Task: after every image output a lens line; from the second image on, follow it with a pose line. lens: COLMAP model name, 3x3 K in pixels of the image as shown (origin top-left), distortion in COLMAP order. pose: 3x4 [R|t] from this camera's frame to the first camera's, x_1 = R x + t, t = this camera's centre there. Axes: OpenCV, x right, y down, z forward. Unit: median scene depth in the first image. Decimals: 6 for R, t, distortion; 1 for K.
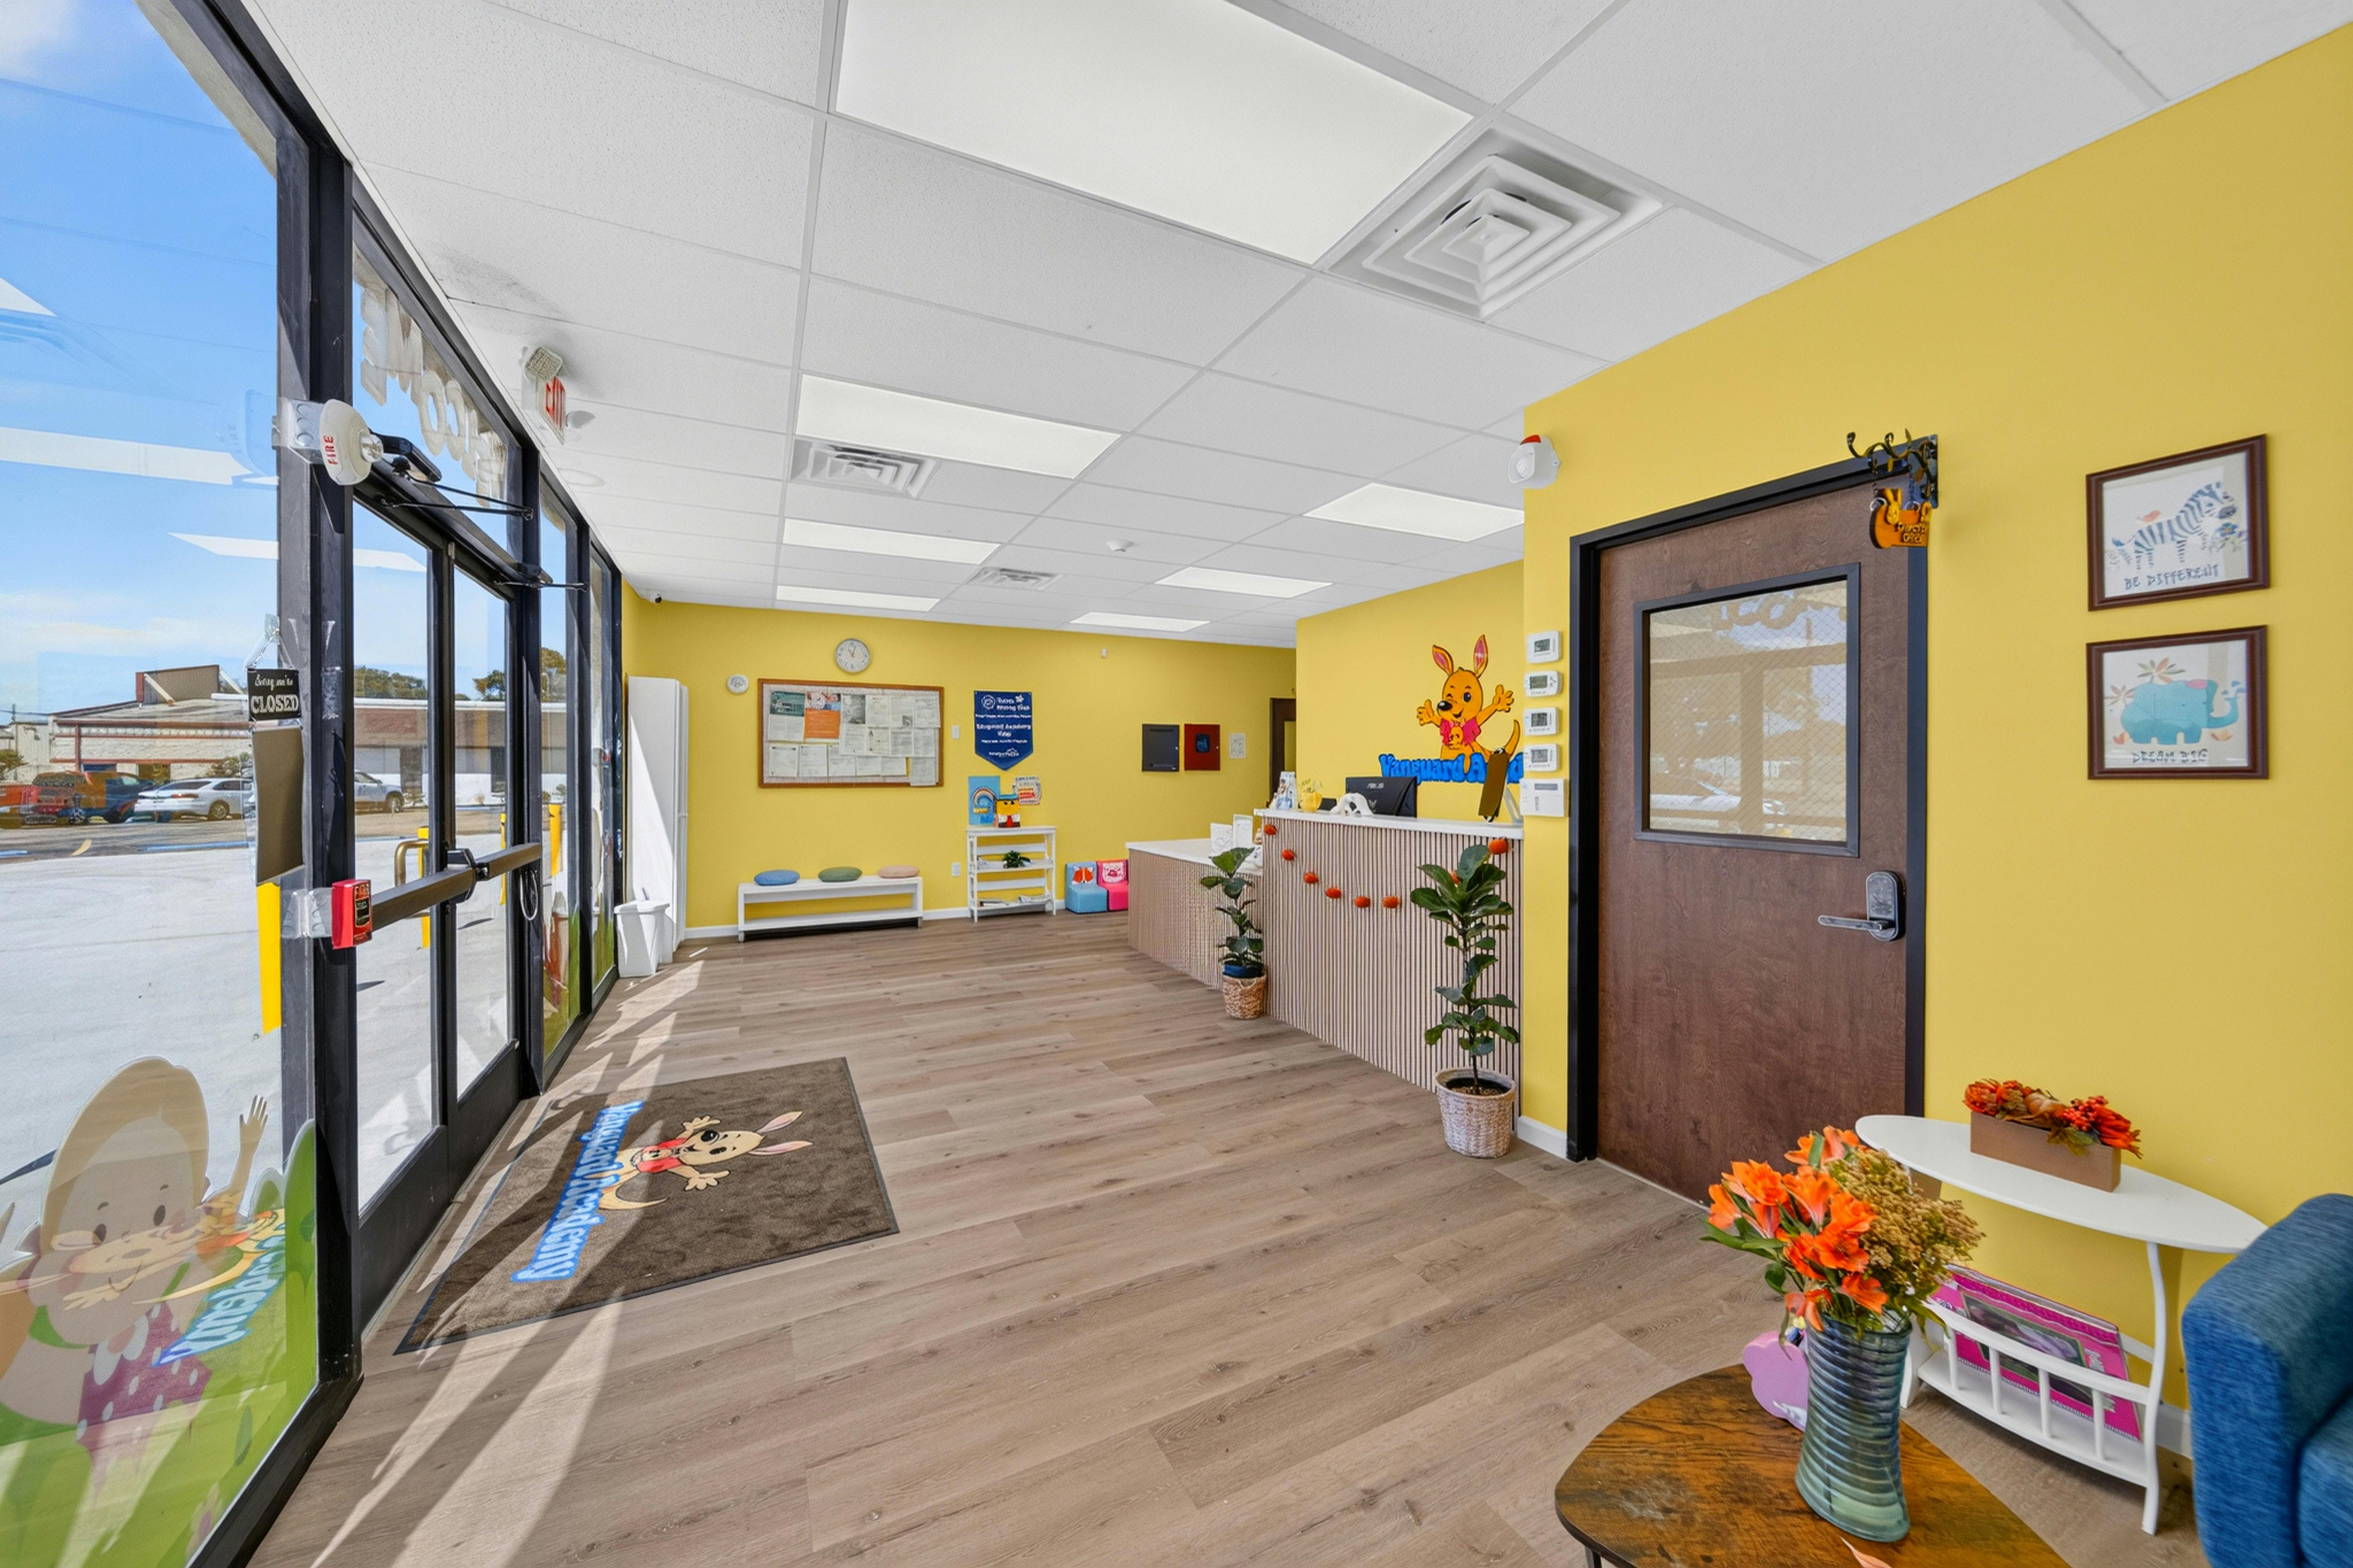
lens RADIAL K [[825.9, 0, 1167.6], [0, 825.9, 777.4], [0, 0, 1]] dist [-0.003119, -0.000506]
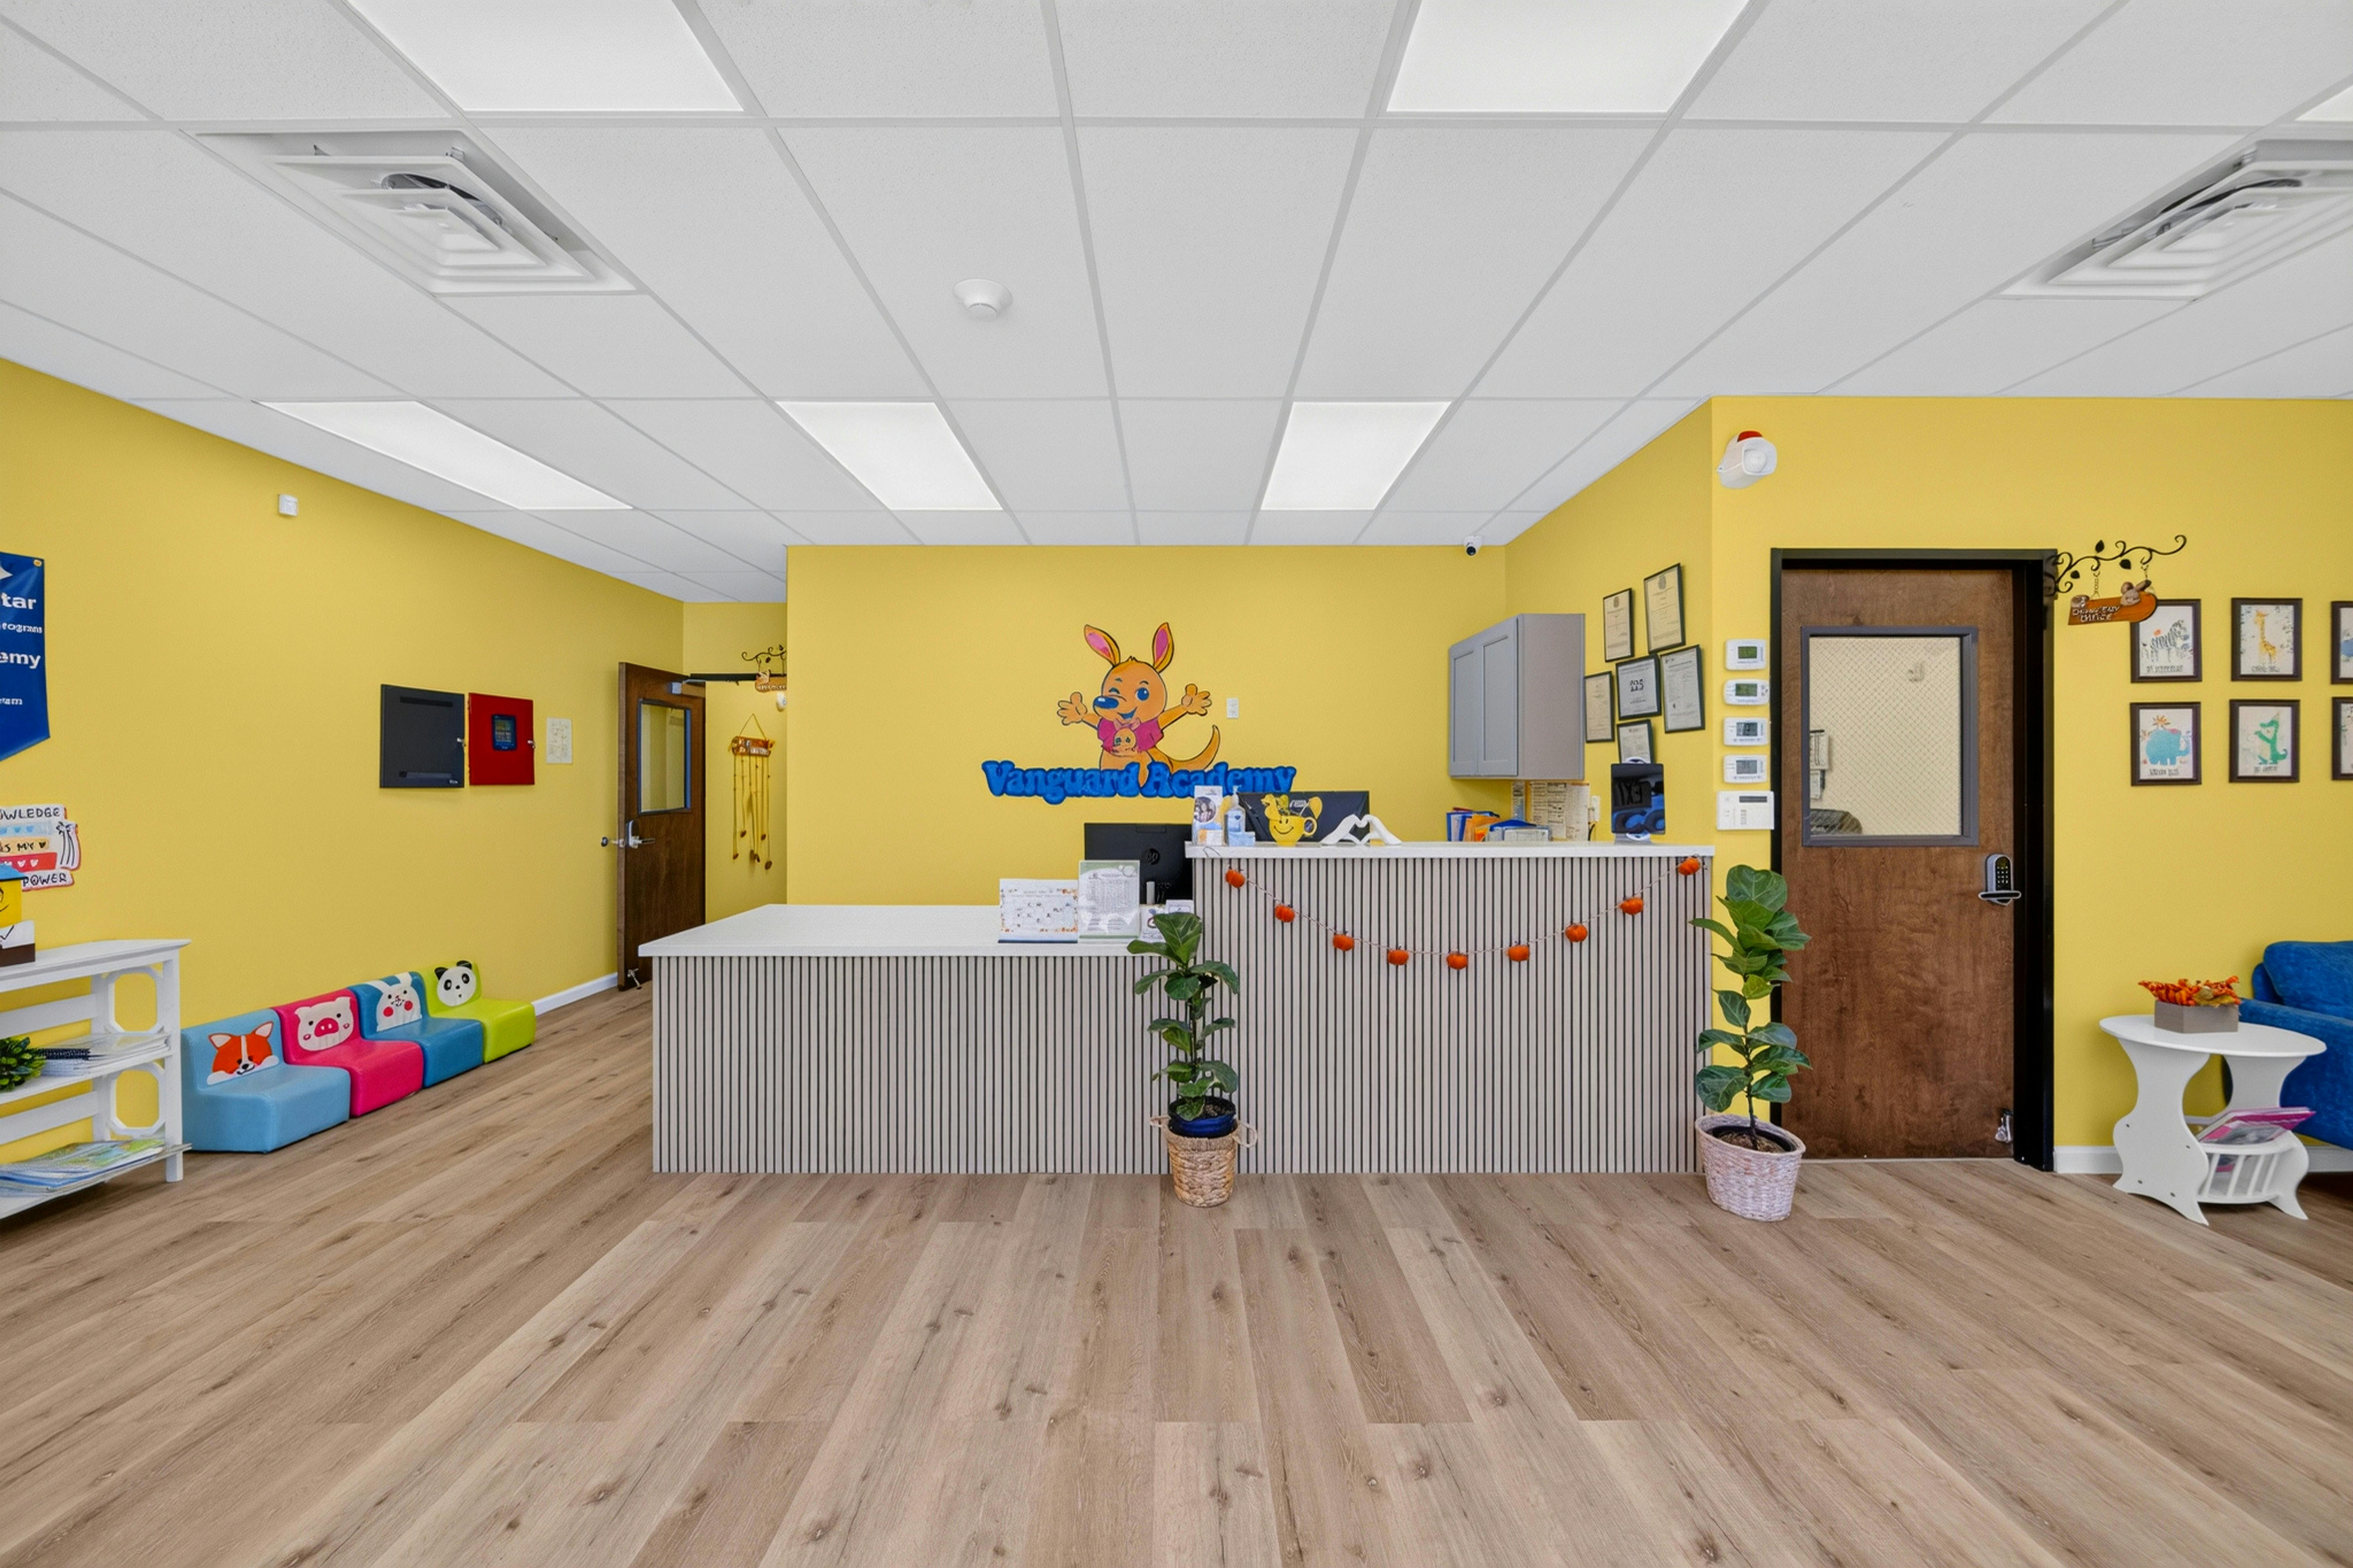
lens RADIAL K [[825.9, 0, 1167.6], [0, 825.9, 777.4], [0, 0, 1]] dist [-0.003119, -0.000506]
pose [[0.446448, 0.002030, 0.894807, -0.570741], [0.010937, 0.999910, -0.007725, -0.010863], [-0.894743, 0.013235, 0.446386, 0.946504]]
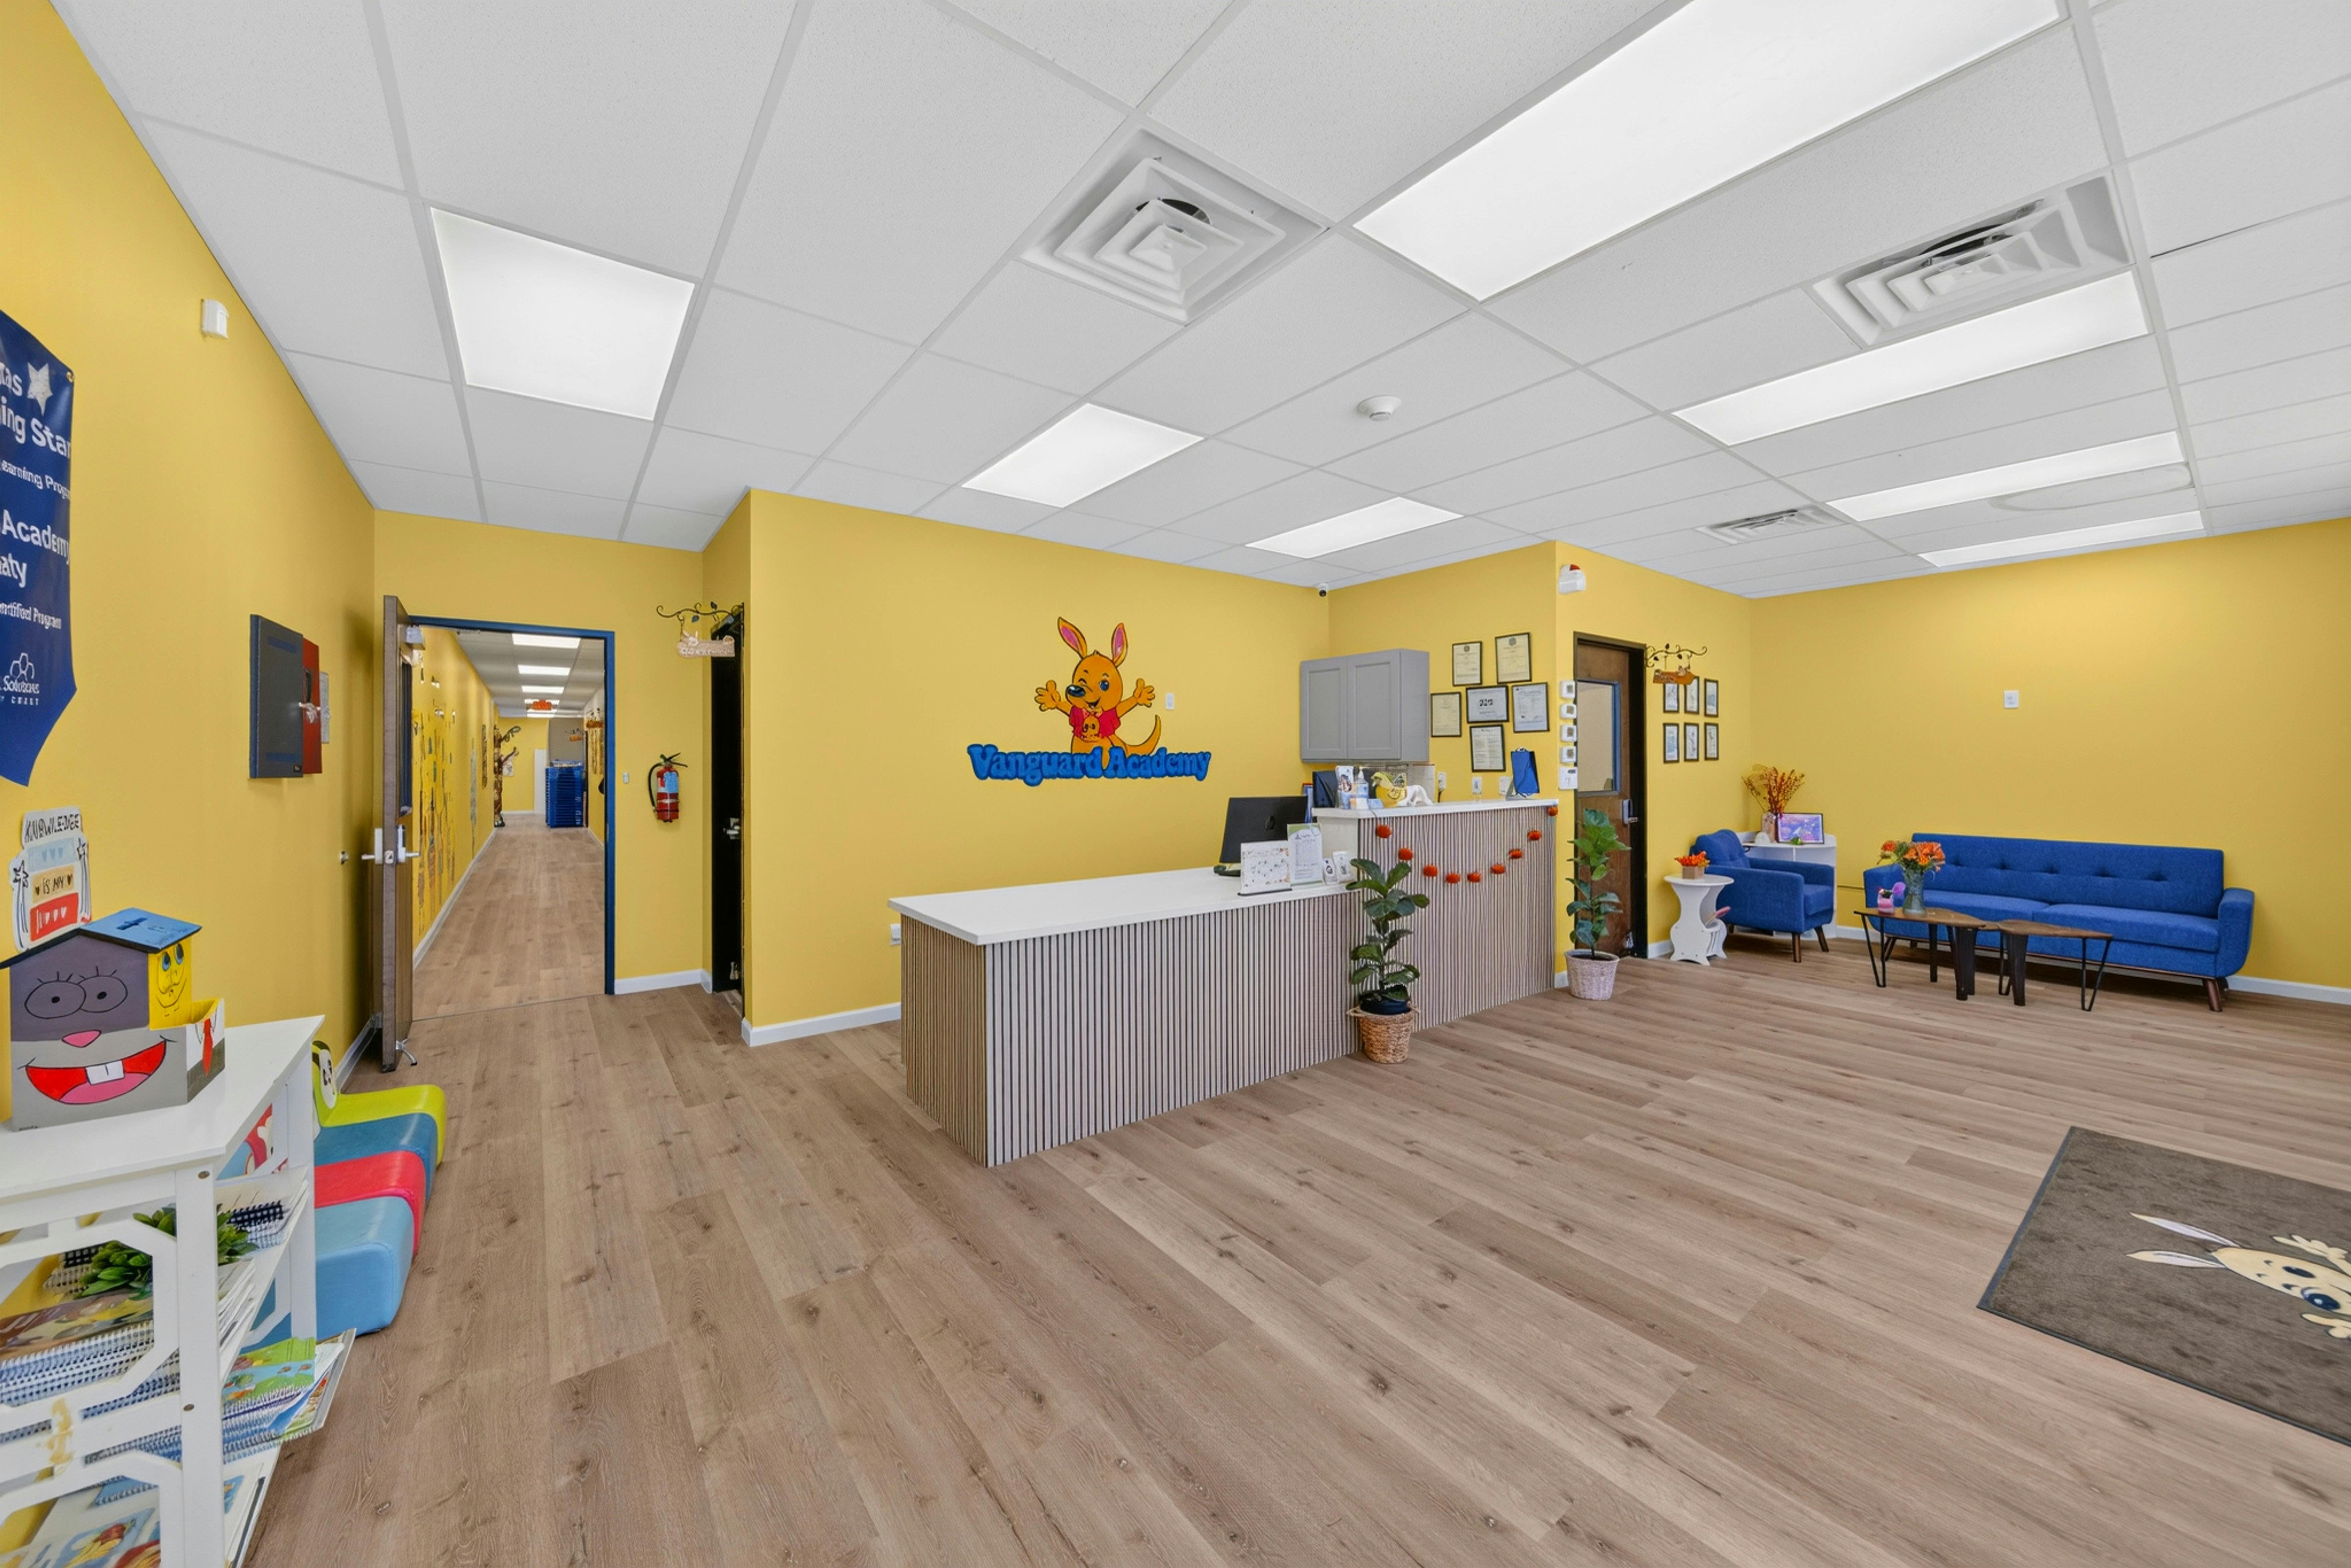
lens RADIAL K [[840.8, 0, 1163.5], [0, 840.8, 764.9], [0, 0, 1]] dist [0.000501, -0.002599]
pose [[-0.186997, -0.001189, 0.982360, -0.880969], [0.015819, 0.999866, 0.004222, -0.018464], [-0.982233, 0.016329, -0.186953, 1.728382]]
